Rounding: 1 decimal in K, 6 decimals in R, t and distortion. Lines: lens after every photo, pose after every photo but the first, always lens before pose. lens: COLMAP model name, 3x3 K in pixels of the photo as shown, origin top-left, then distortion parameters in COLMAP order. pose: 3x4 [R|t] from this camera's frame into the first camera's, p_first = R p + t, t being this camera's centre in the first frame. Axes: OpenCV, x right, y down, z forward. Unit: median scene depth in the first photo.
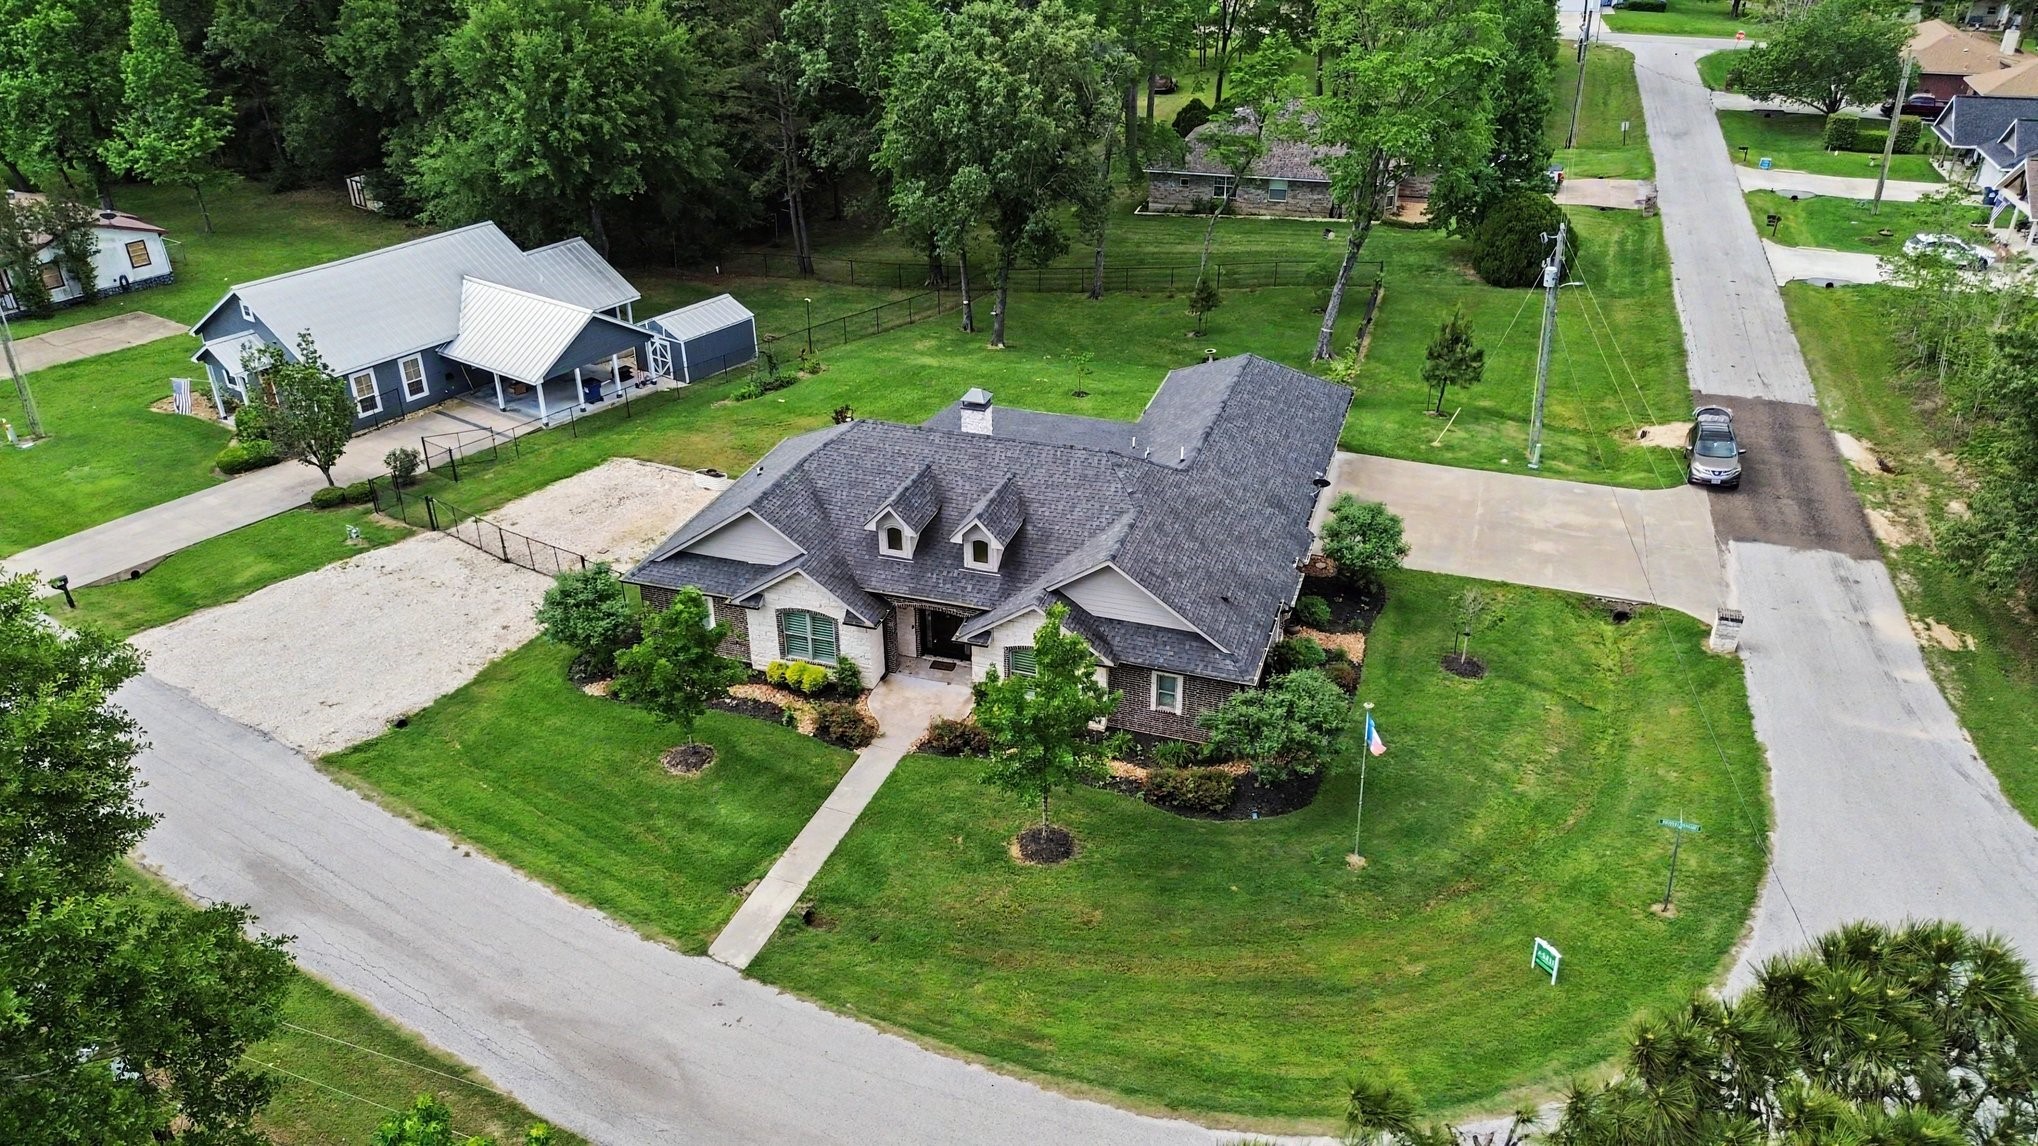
lens RADIAL K [[1449.9, 0, 1026.3], [0, 1449.9, 570.8], [0, 0, 1]] dist [0.054643, -0.032076]
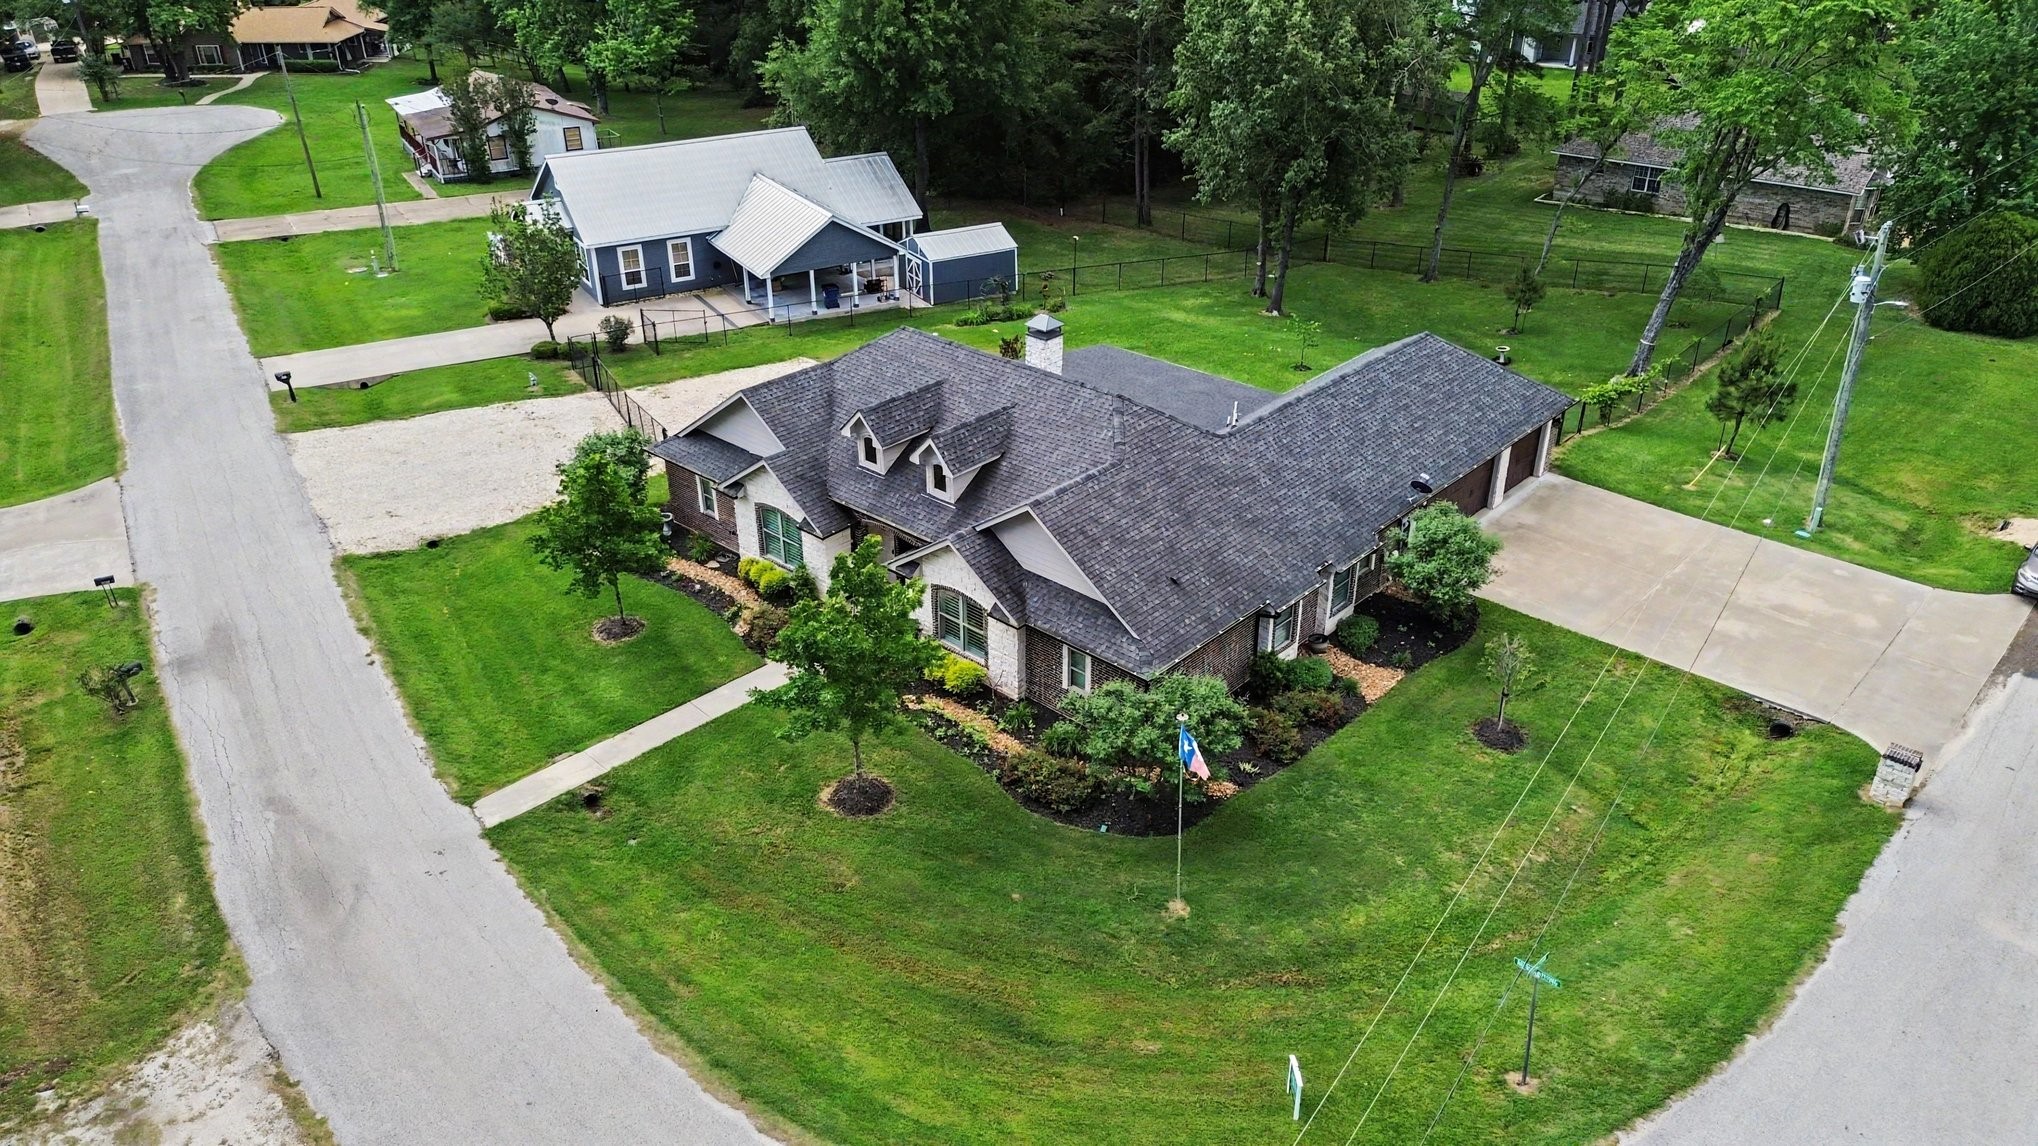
lens RADIAL K [[1449.9, 0, 1011.5], [0, 1449.9, 574.0], [0, 0, 1]] dist [0.054643, -0.032076]
pose [[0.910548, 0.198657, -0.362544, 0.261153], [-0.197339, 0.979474, 0.041078, -0.000342], [0.363263, 0.034141, 0.931061, 0.129197]]
